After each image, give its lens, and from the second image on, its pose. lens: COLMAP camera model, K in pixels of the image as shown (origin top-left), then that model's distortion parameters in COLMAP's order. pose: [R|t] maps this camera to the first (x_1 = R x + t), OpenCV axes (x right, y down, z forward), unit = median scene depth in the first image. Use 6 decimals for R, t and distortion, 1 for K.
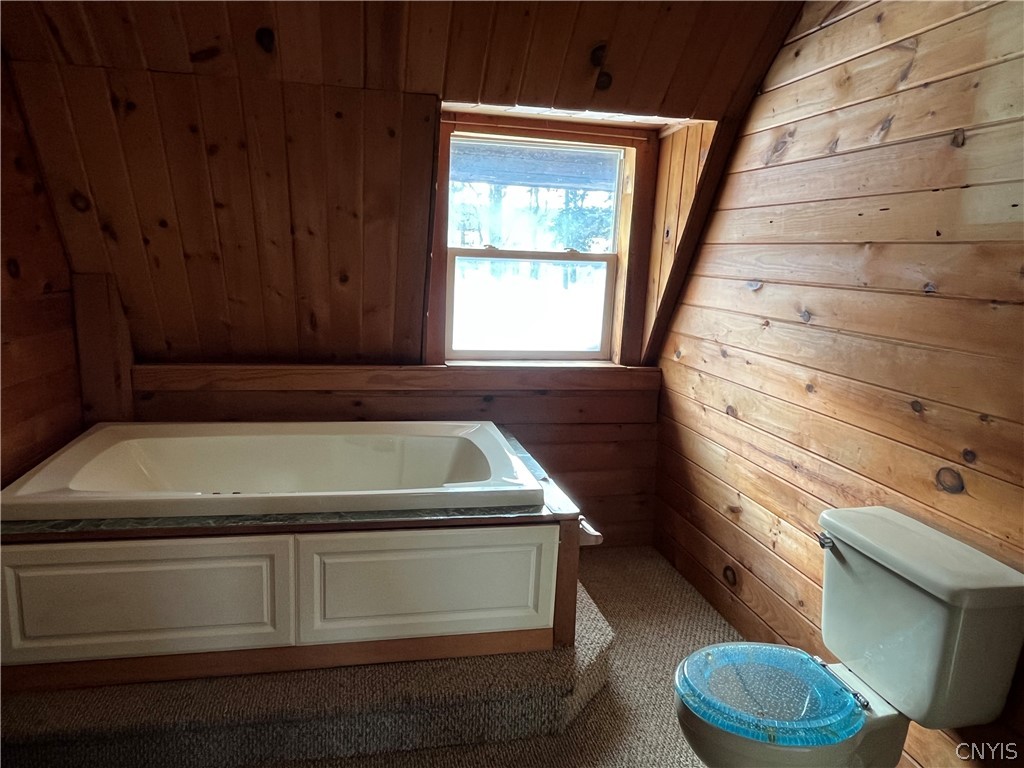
lens RADIAL K [[694.5, 0, 509.4], [0, 694.5, 383.6], [0, 0, 1]] dist [-0.001461, 0.000306]
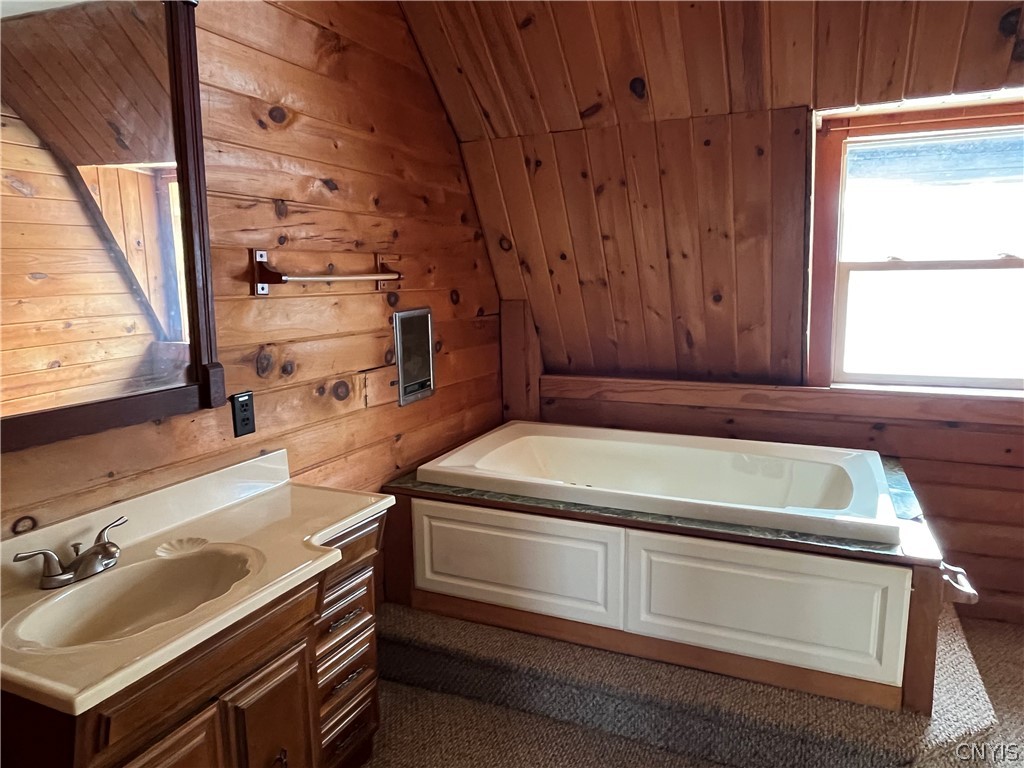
lens RADIAL K [[694.5, 0, 506.9], [0, 694.5, 384.2], [0, 0, 1]] dist [-0.001461, 0.000306]
pose [[0.808107, 0.040101, -0.587670, 0.138862], [-0.061254, 0.997992, -0.016131, 0.014216], [0.585843, 0.049033, 0.808940, -0.012119]]
